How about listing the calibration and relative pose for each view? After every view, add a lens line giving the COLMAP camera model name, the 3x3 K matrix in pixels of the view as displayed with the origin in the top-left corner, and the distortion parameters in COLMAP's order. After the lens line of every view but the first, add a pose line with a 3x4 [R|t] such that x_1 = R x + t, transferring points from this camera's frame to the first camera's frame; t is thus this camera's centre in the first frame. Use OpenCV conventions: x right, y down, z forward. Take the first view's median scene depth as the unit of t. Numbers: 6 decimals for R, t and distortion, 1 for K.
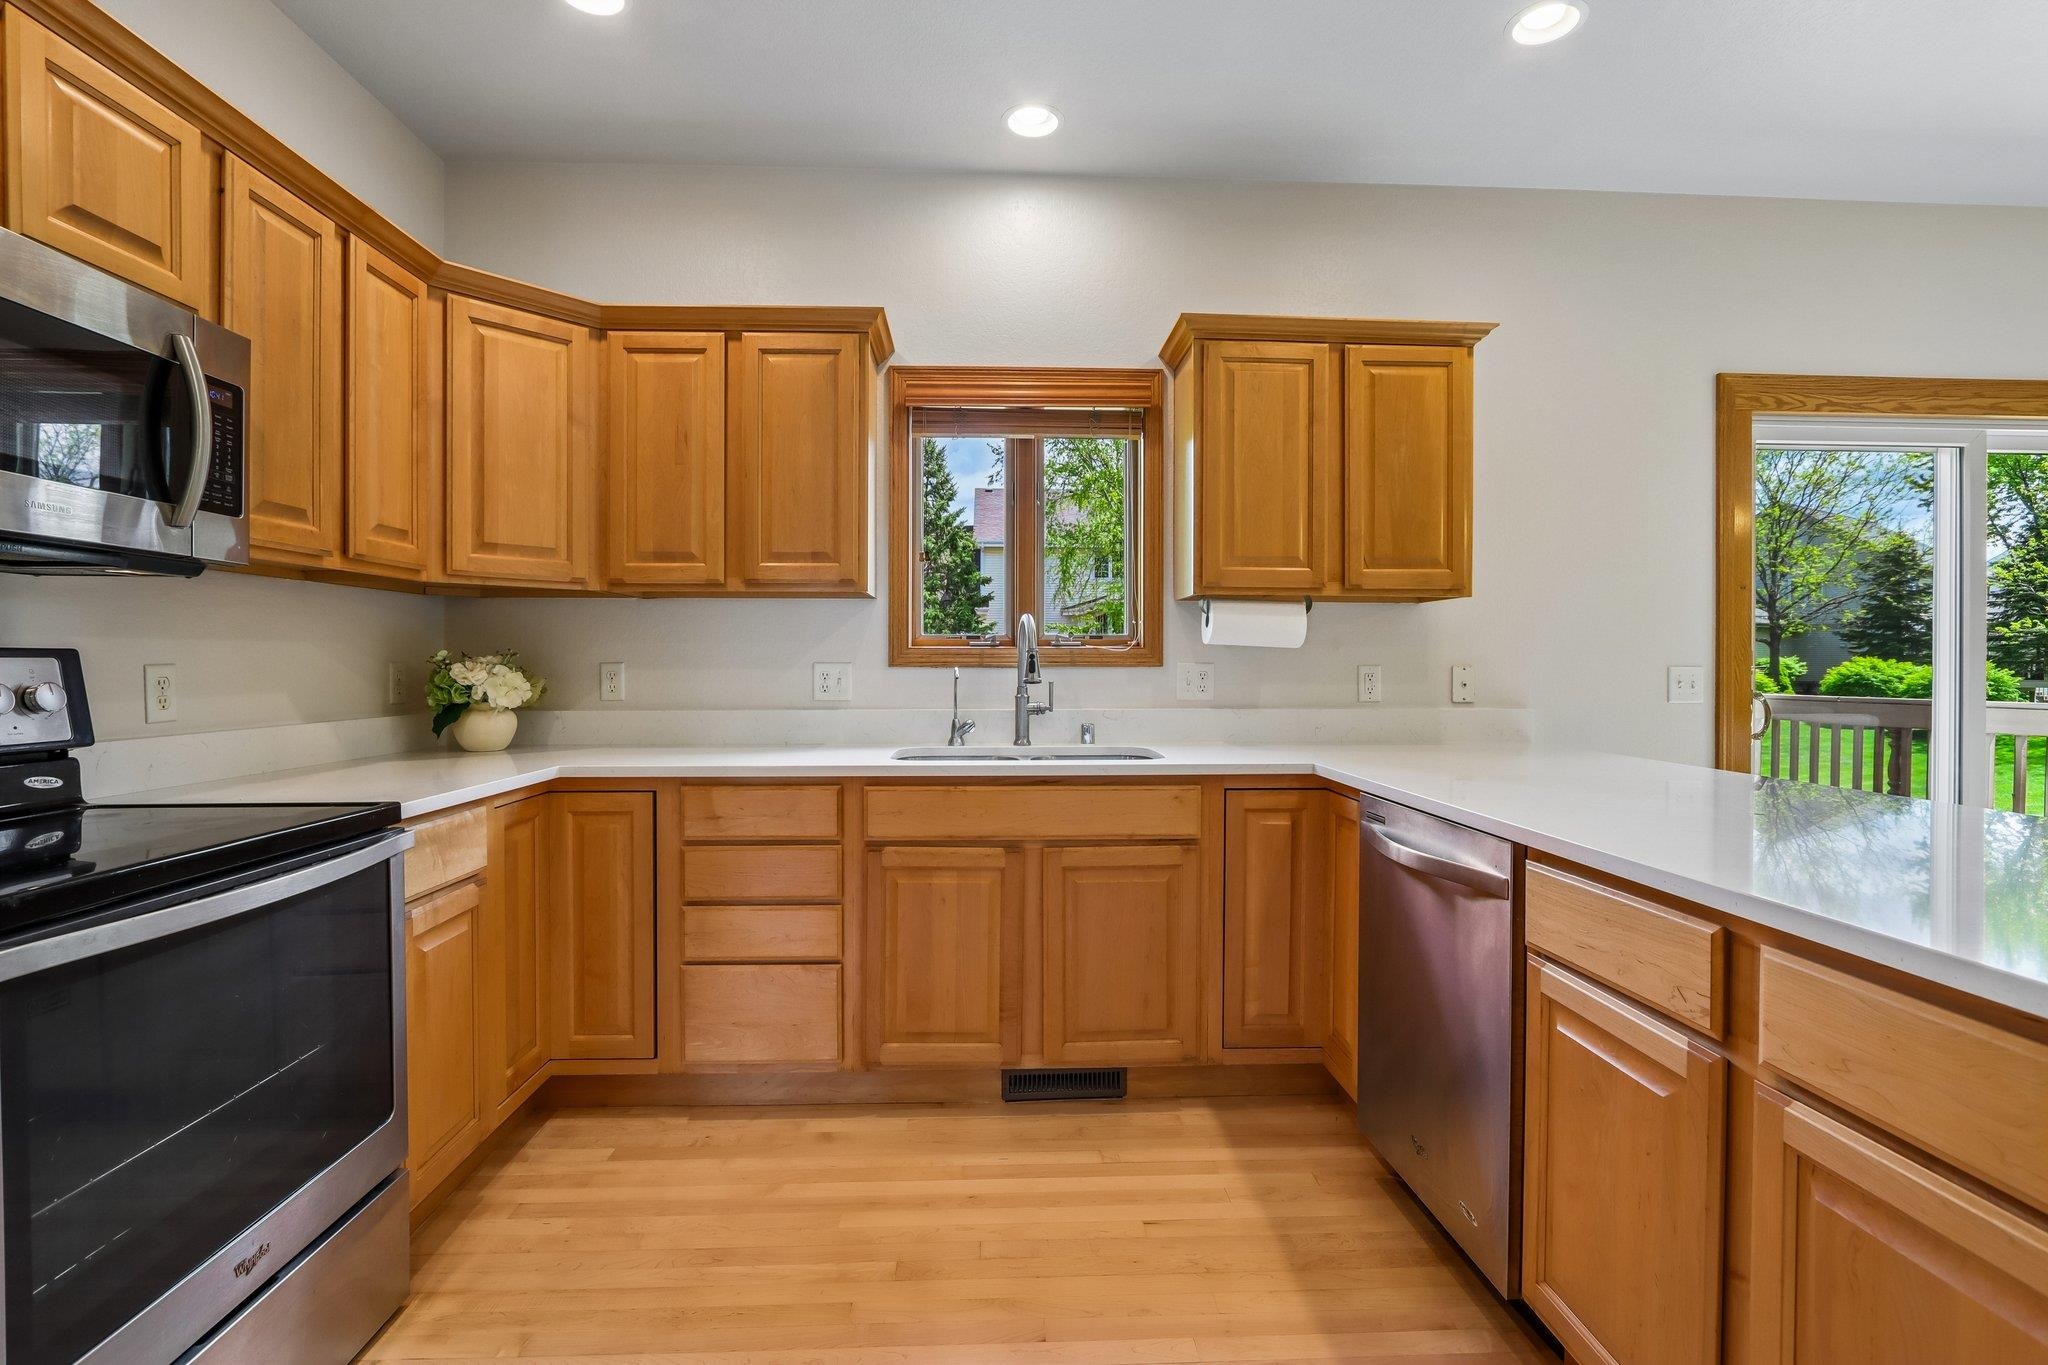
lens RADIAL K [[948.7, 0, 1026.2], [0, 948.7, 671.5], [0, 0, 1]] dist [-0.012788, 0.001200]
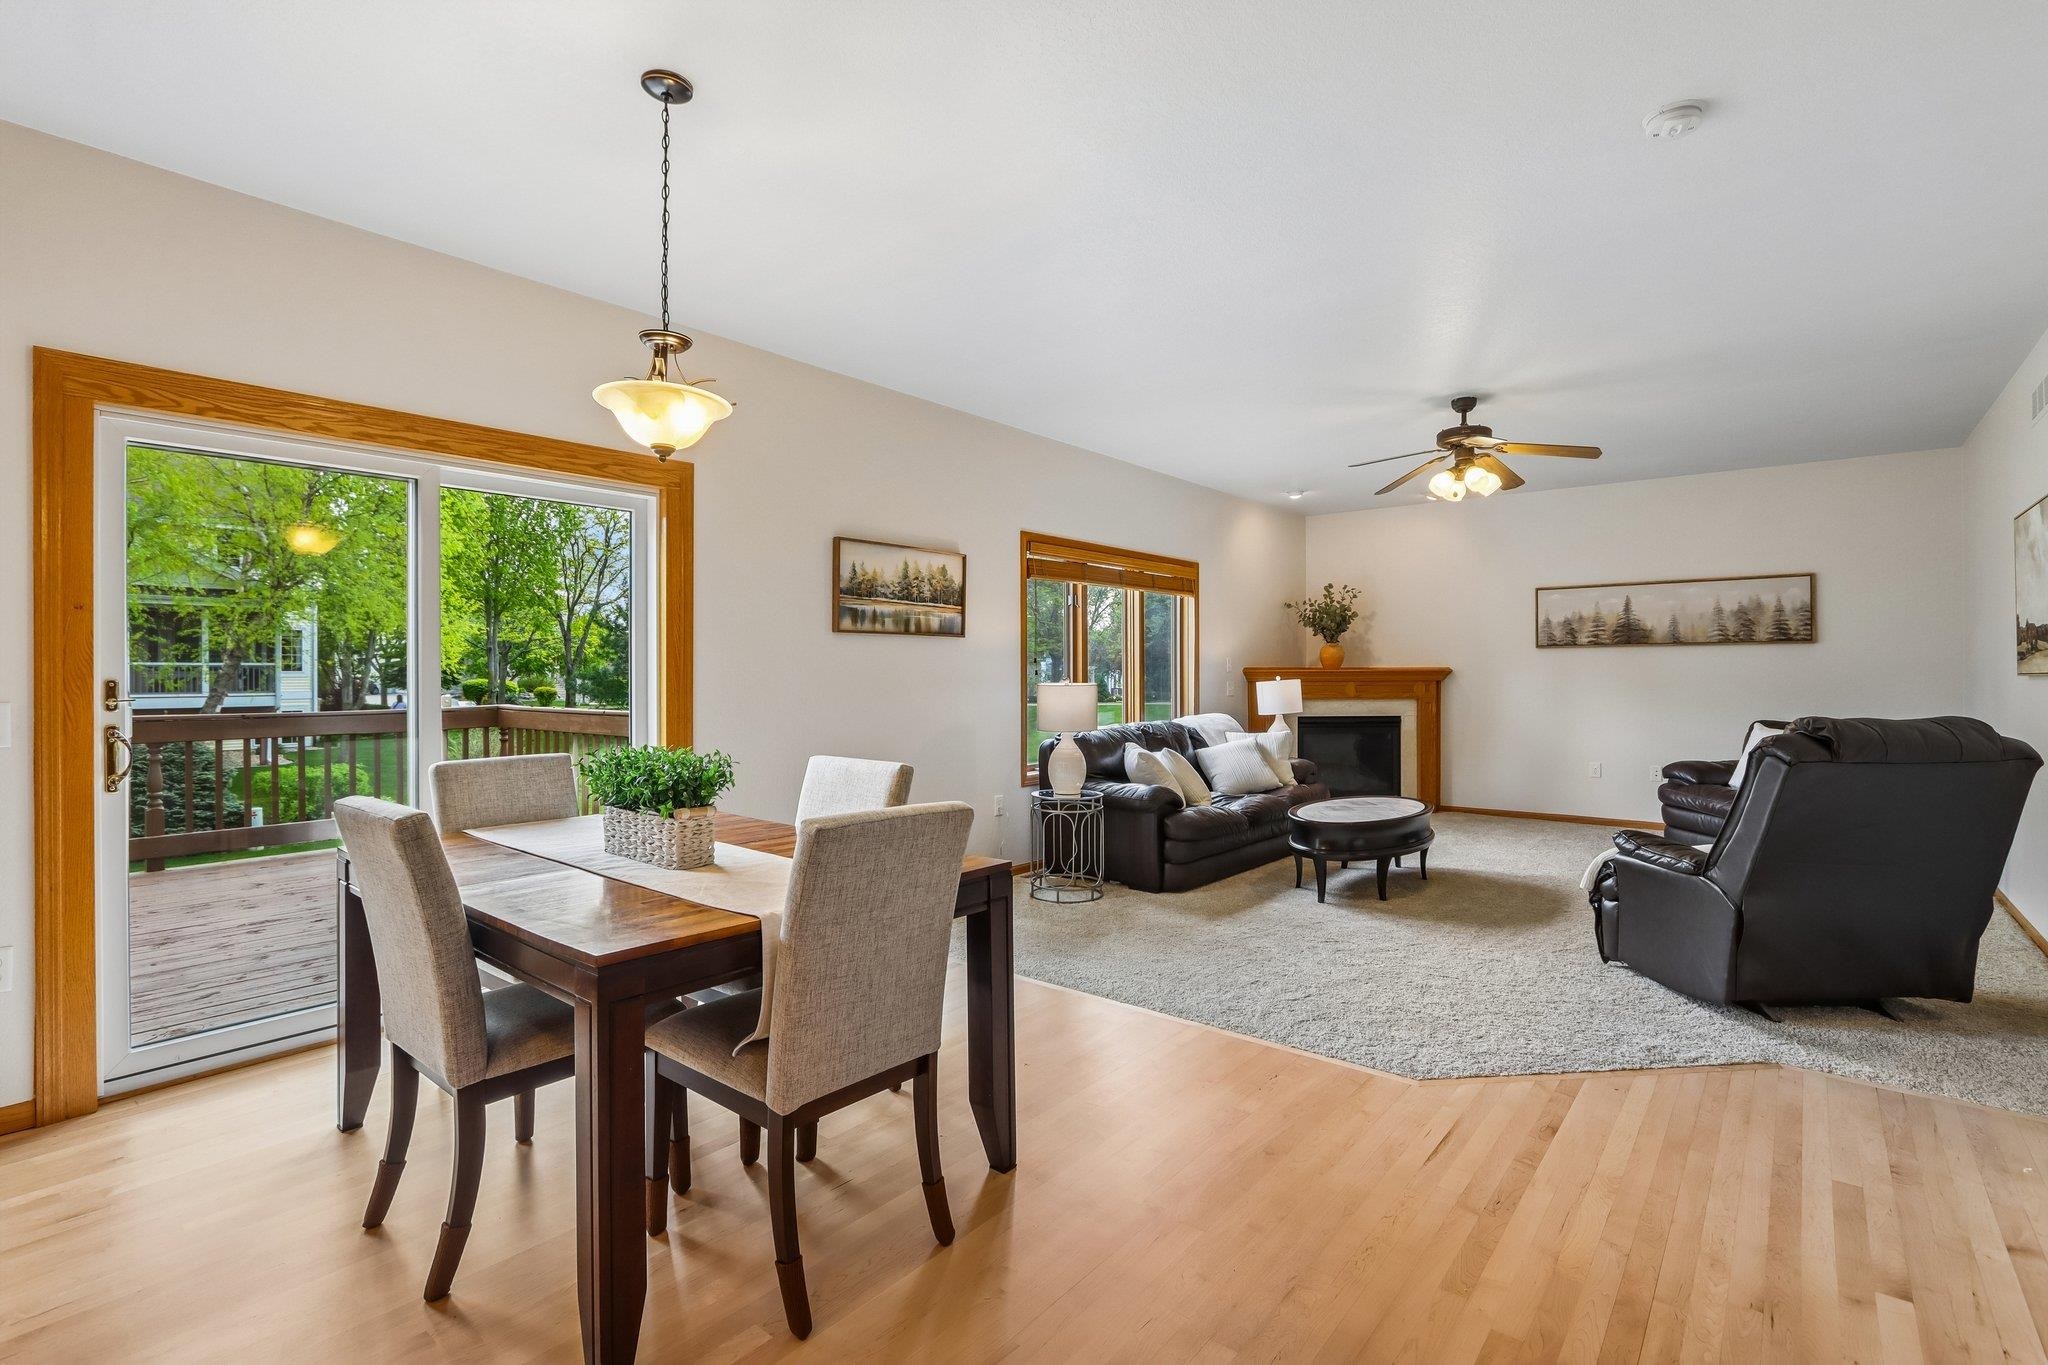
lens RADIAL K [[955.2, 0, 1018.7], [0, 955.2, 676.0], [0, 0, 1]] dist [-0.008997, 0.000400]
pose [[0.675331, -0.009224, 0.737457, 0.780378], [0.010457, 0.999941, 0.002931, -0.023543], [-0.737441, 0.005733, 0.675388, -0.214894]]
